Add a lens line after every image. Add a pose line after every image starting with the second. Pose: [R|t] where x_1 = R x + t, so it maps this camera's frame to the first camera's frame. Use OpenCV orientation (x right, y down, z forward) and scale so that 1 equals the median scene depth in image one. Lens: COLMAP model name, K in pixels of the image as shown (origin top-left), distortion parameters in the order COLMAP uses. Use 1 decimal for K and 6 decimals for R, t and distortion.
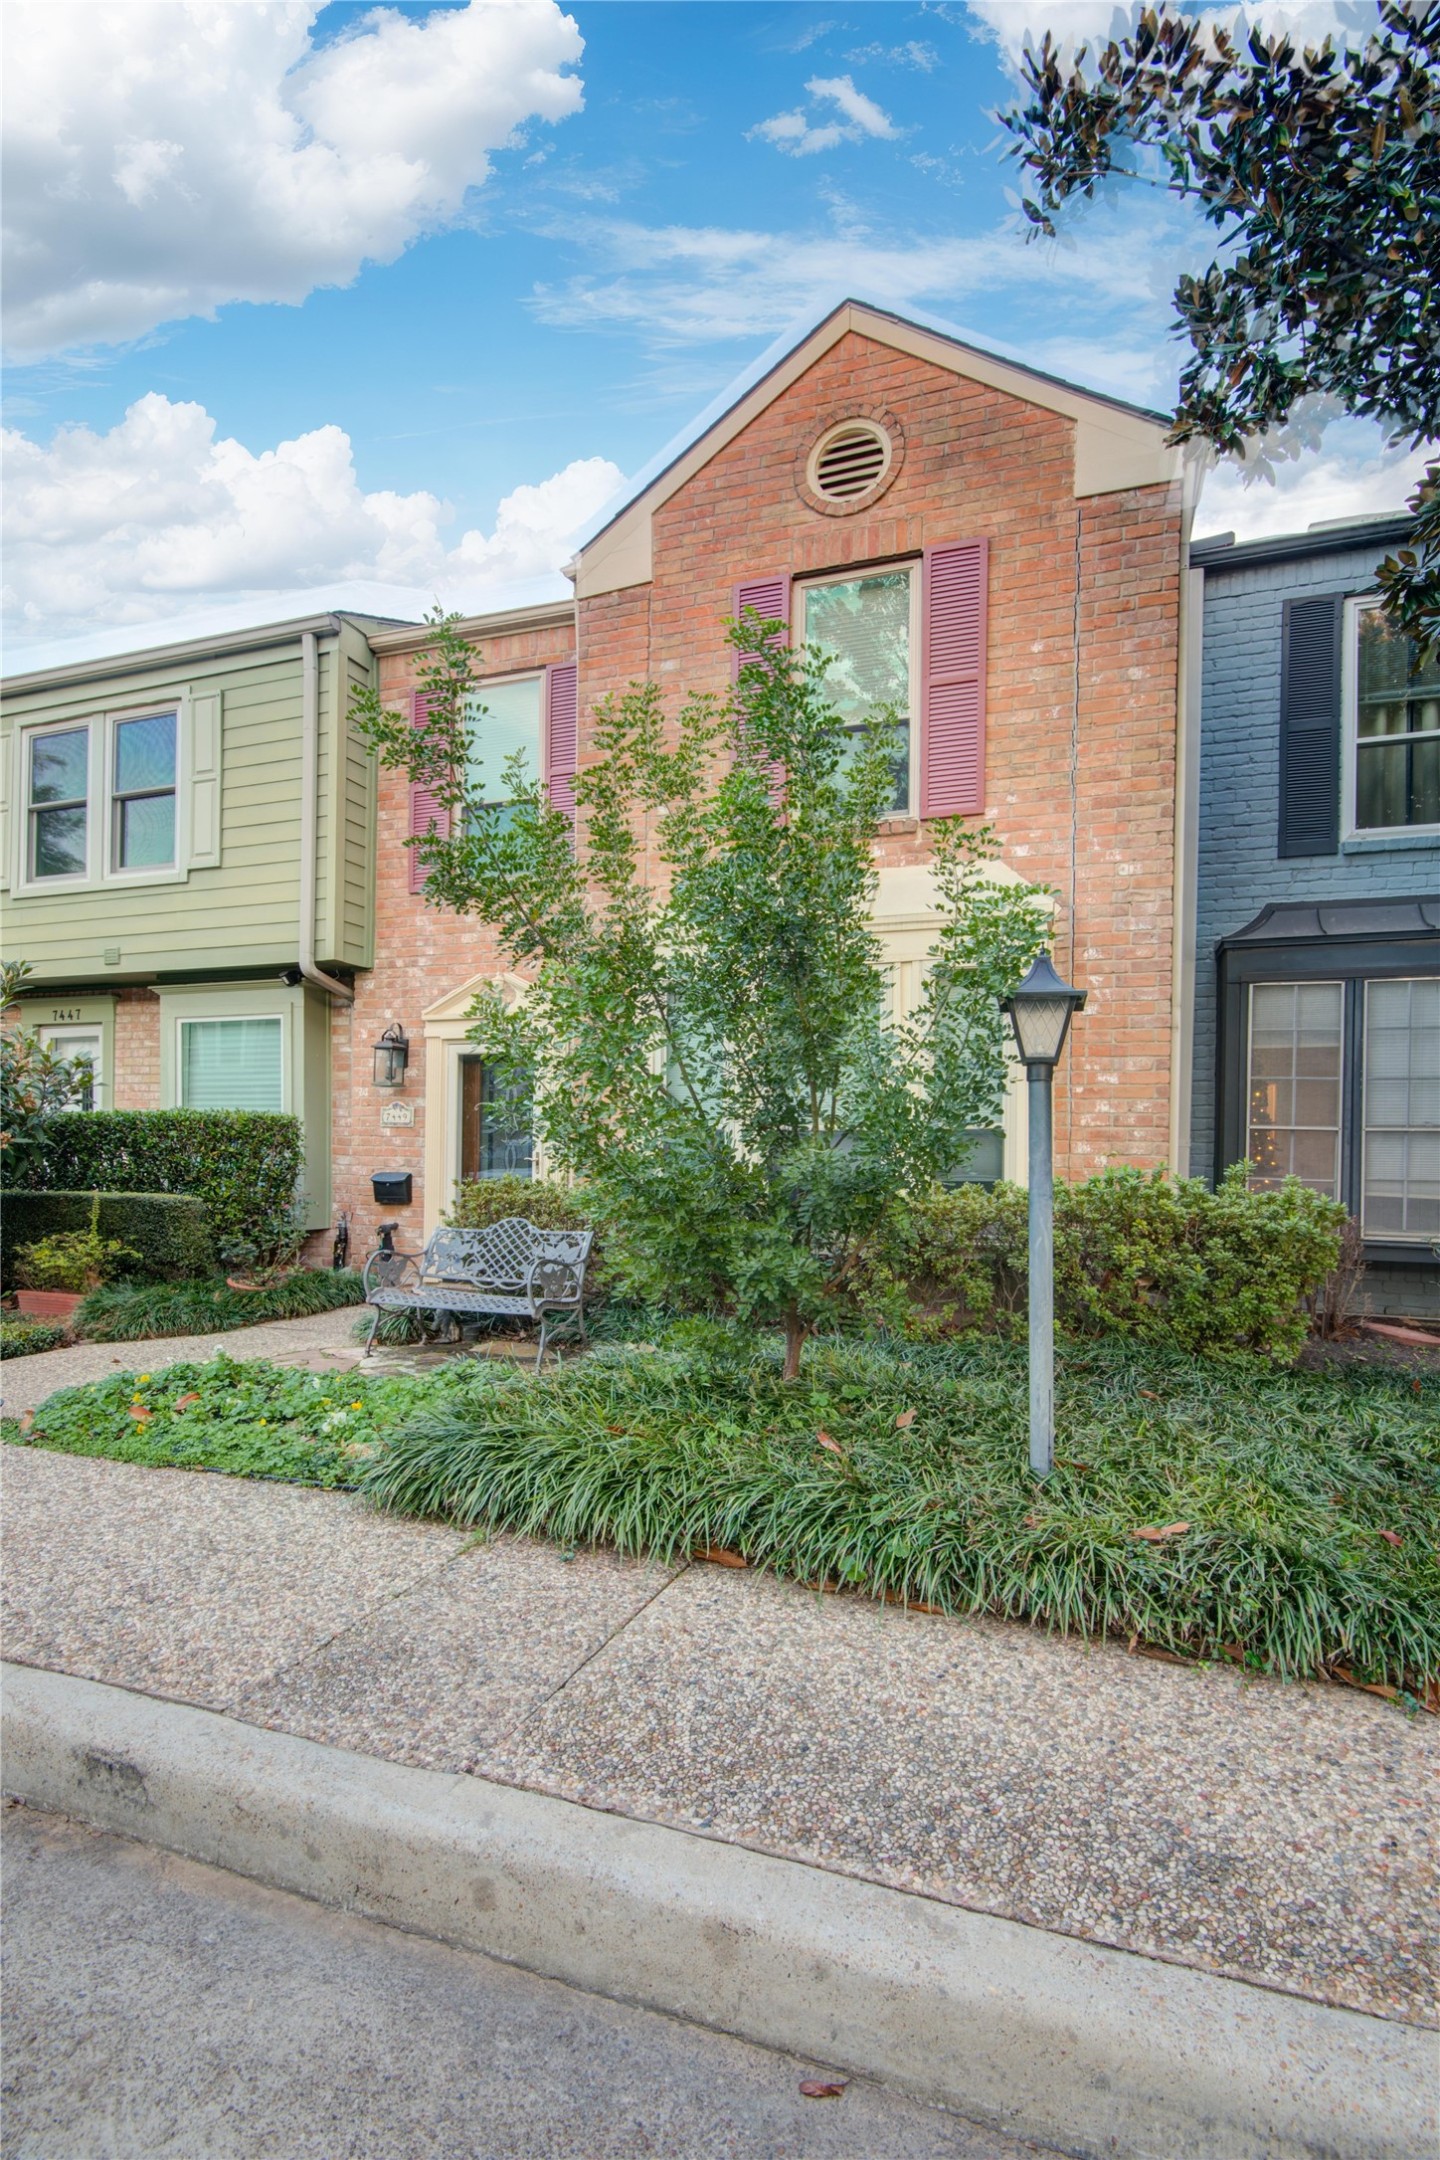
lens RADIAL K [[972.7, 0, 689.5], [0, 972.7, 1078.4], [0, 0, 1]] dist [0.007629, -0.008507]
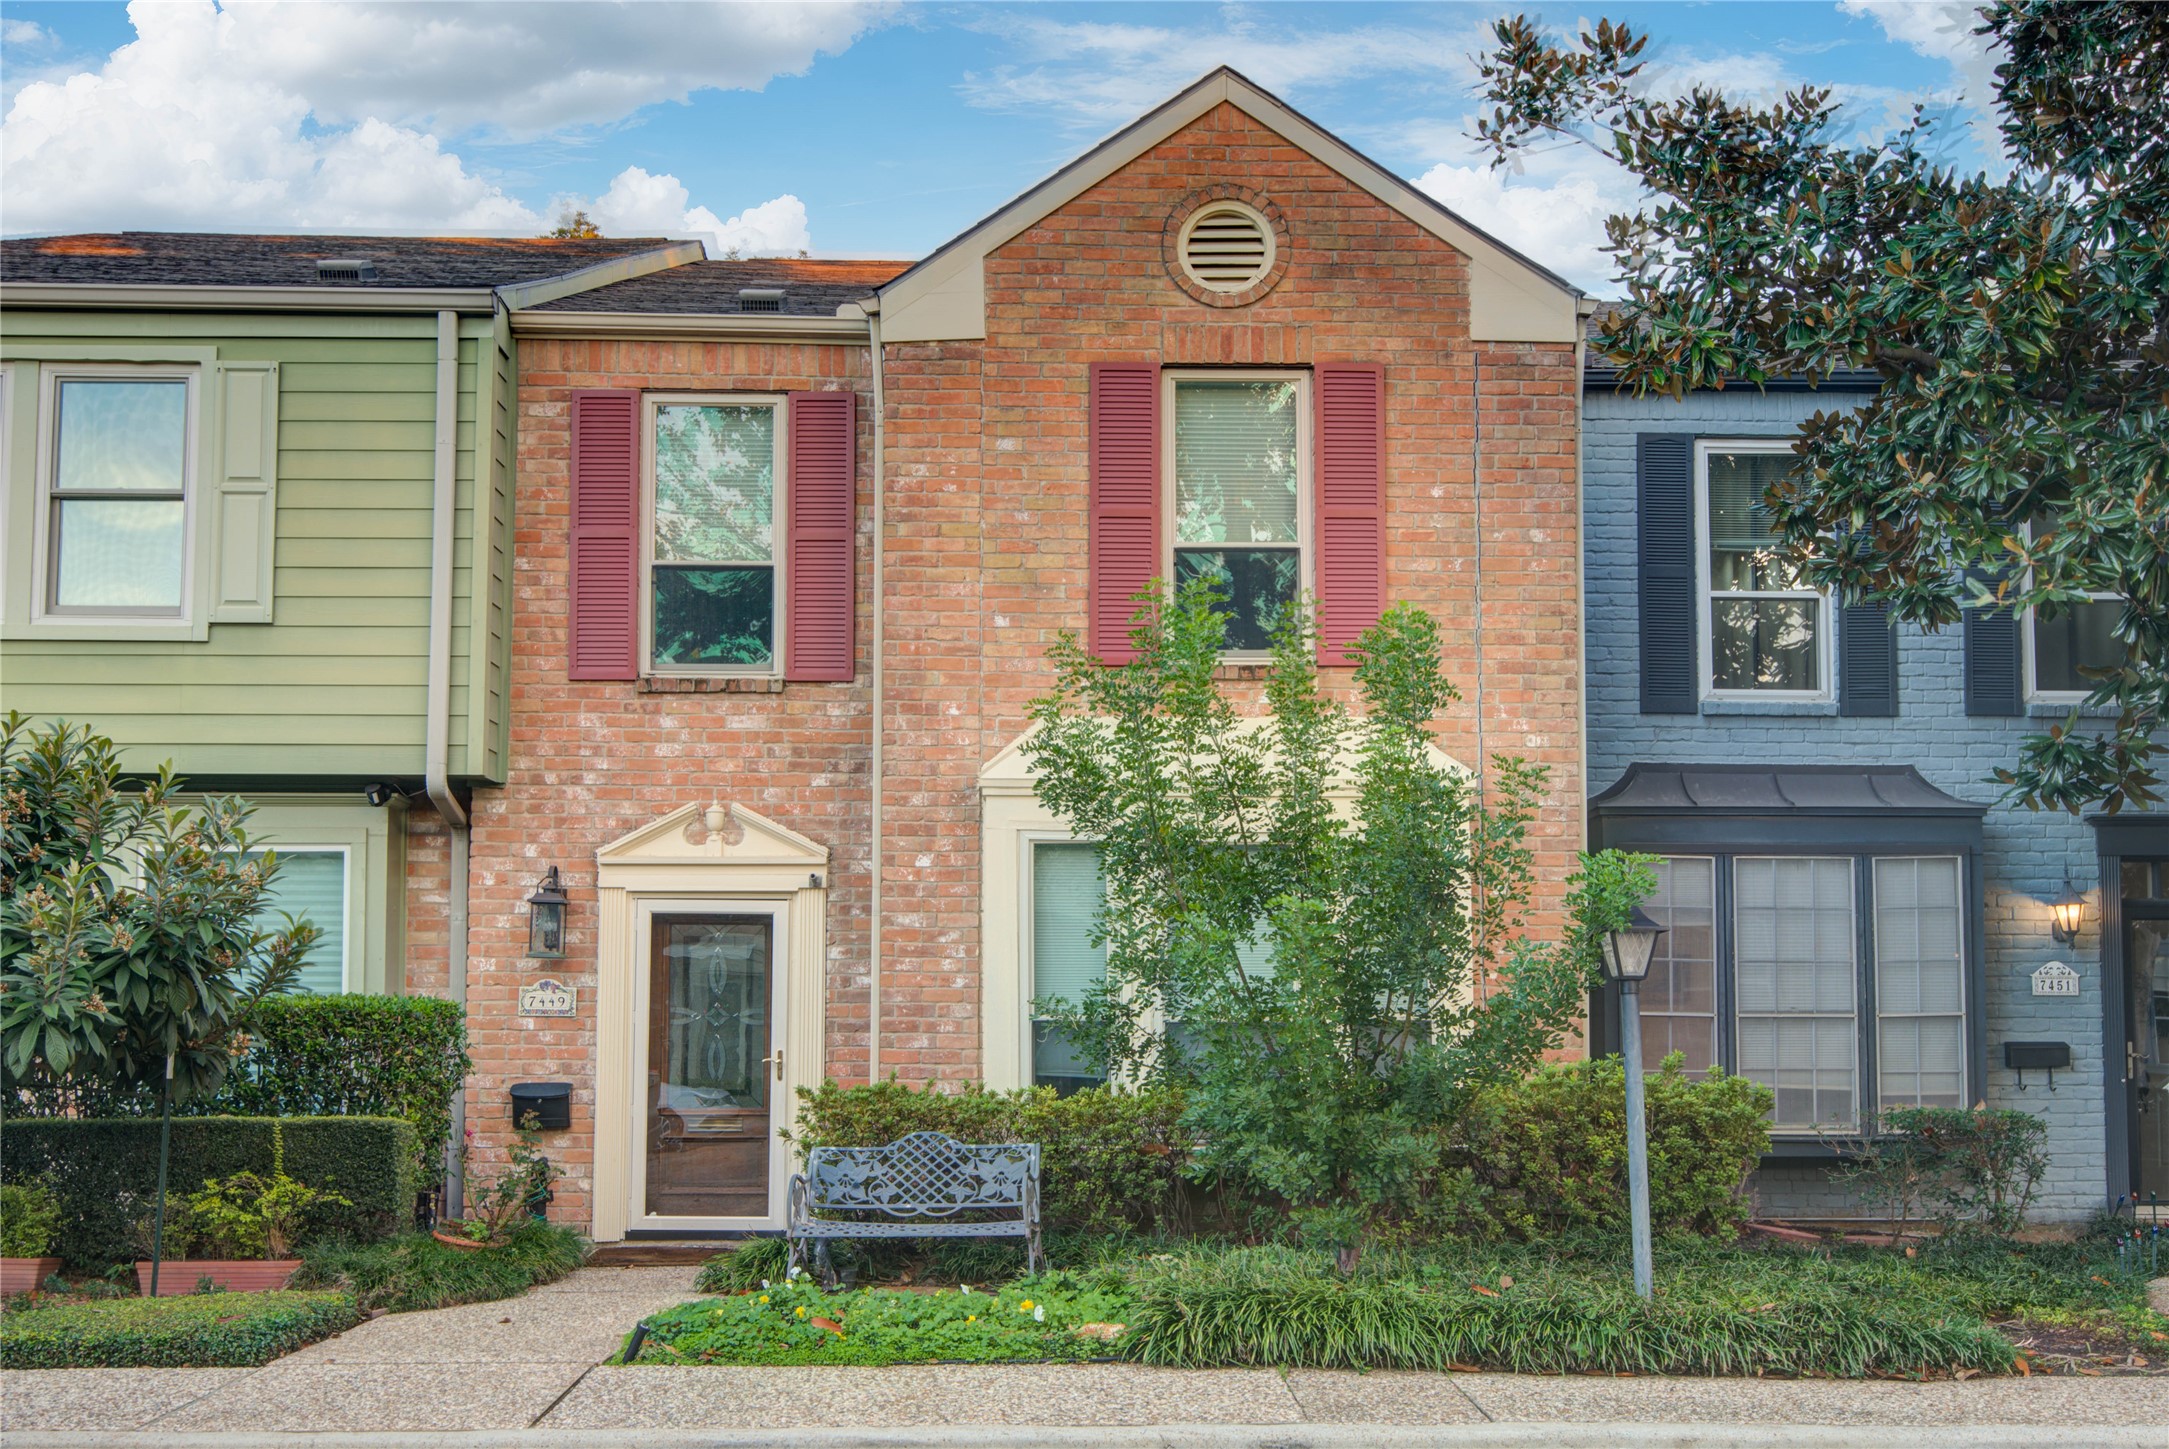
lens RADIAL K [[1758.2, 0, 1084.5], [0, 1758.2, 724.5], [0, 0, 1]] dist [0.004444, 0.002045]
pose [[0.946439, 0.046483, 0.319520, -0.450646], [-0.013620, 0.994450, -0.104325, -0.040447], [-0.322596, 0.094385, 0.941819, -0.414452]]
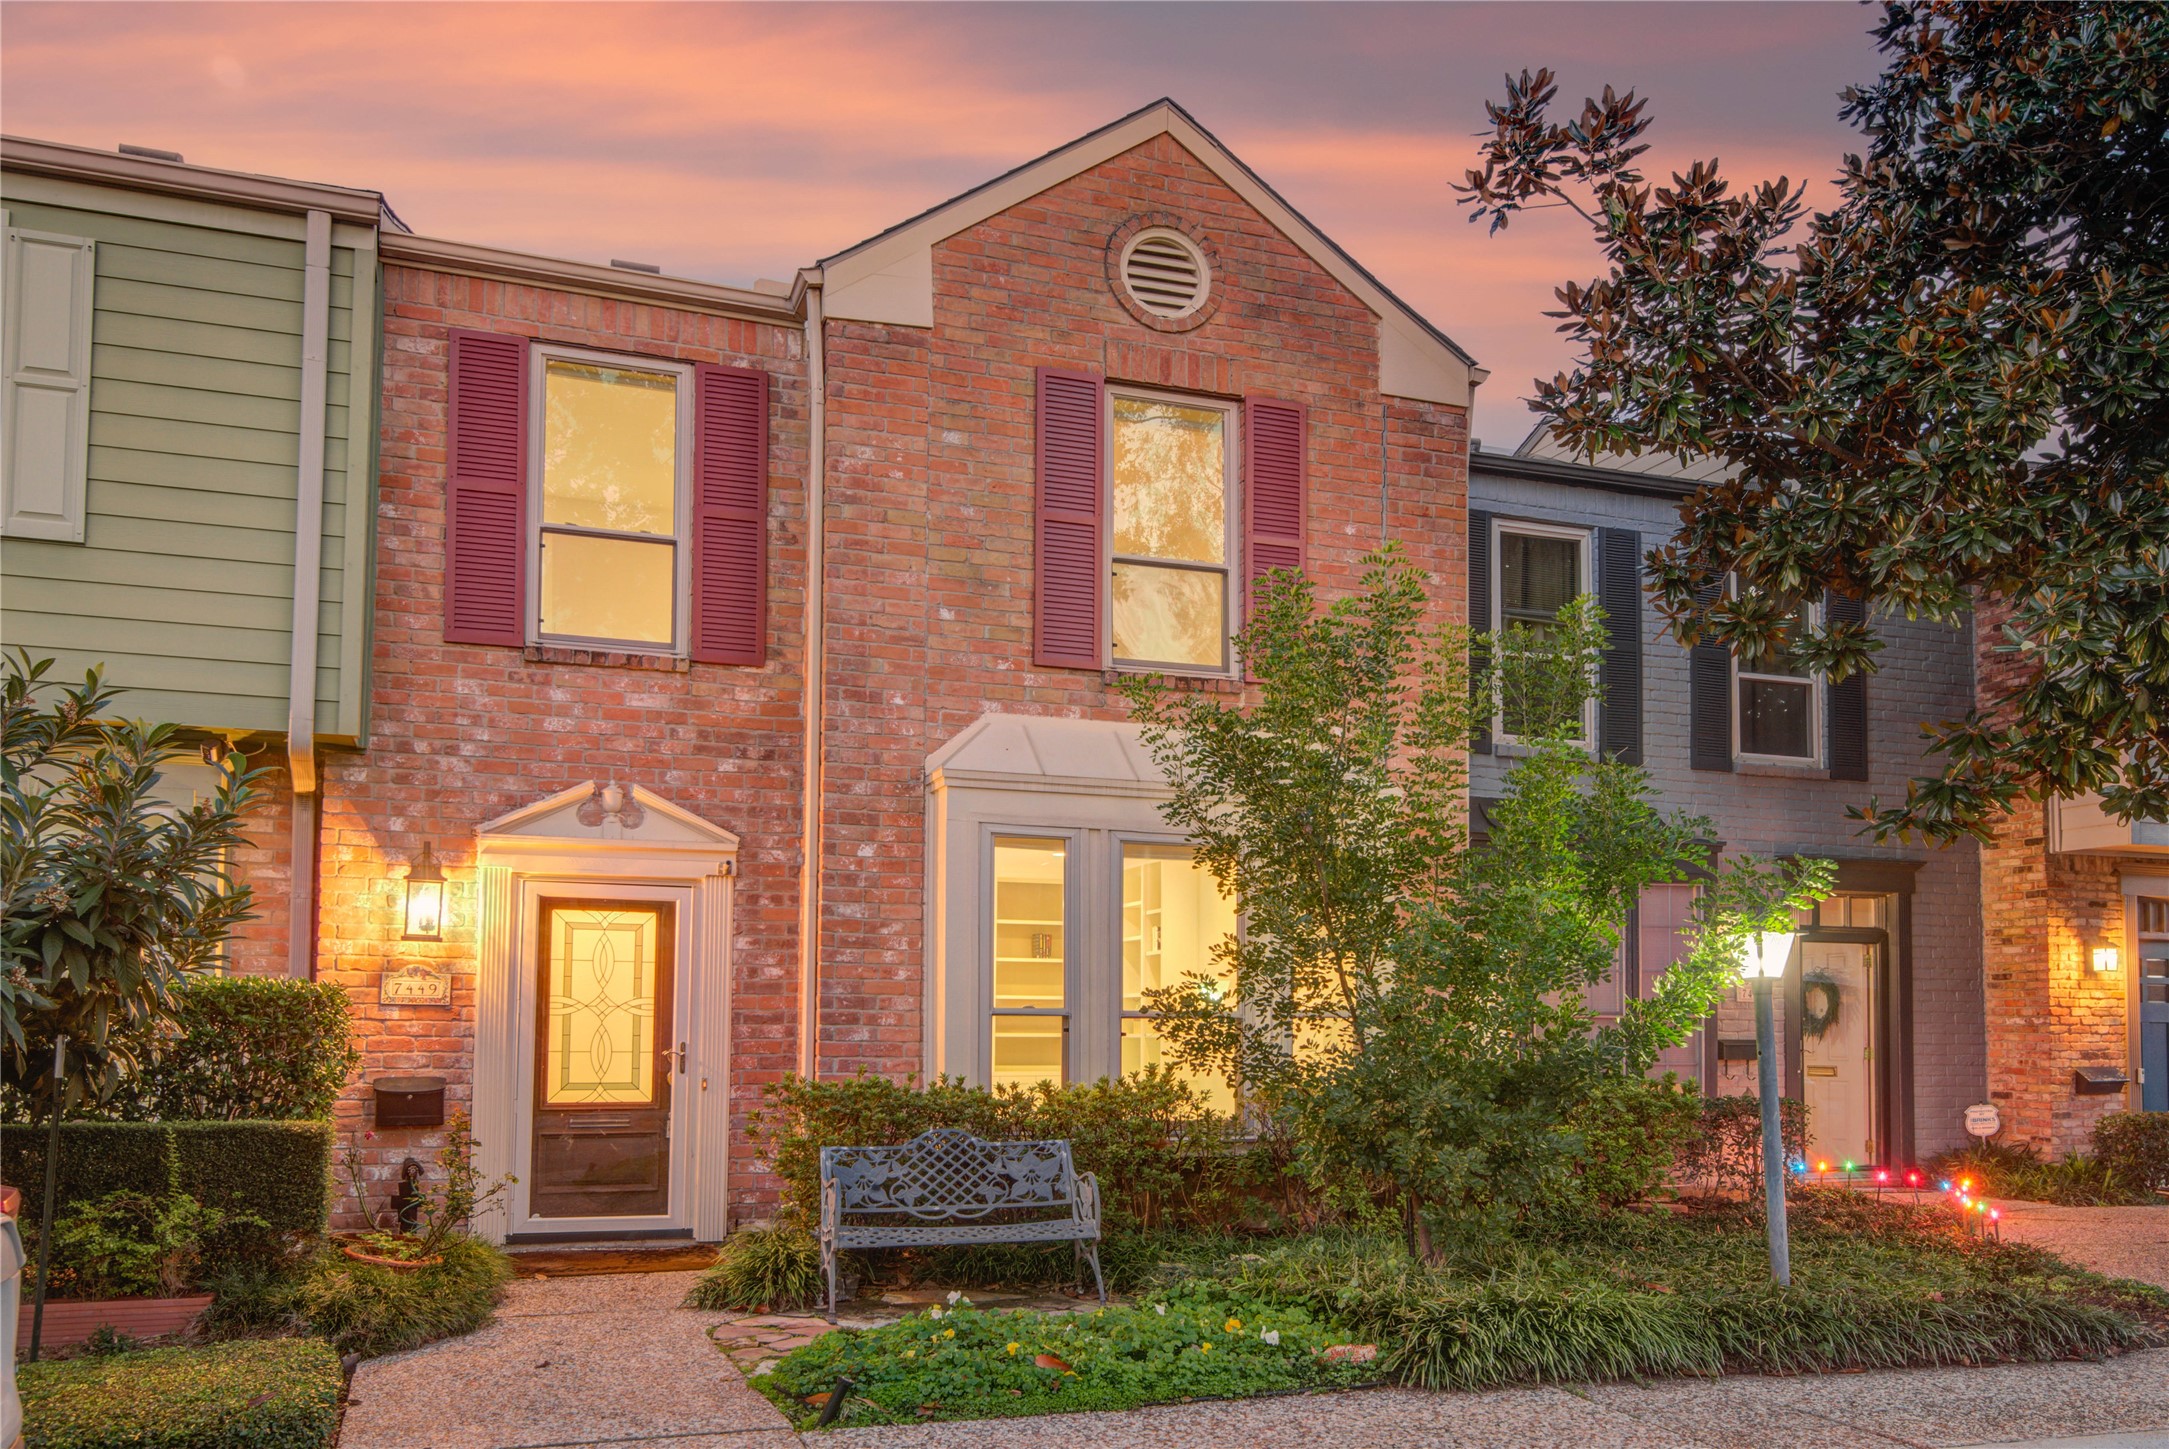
lens RADIAL K [[1449.7, 0, 1090.9], [0, 1449.7, 823.1], [0, 0, 1]] dist [0.014423, -0.008056]
pose [[0.813093, 0.077580, 0.576941, -0.644987], [-0.039891, 0.996176, -0.077735, -0.015585], [-0.580765, 0.040191, 0.813079, -0.039605]]
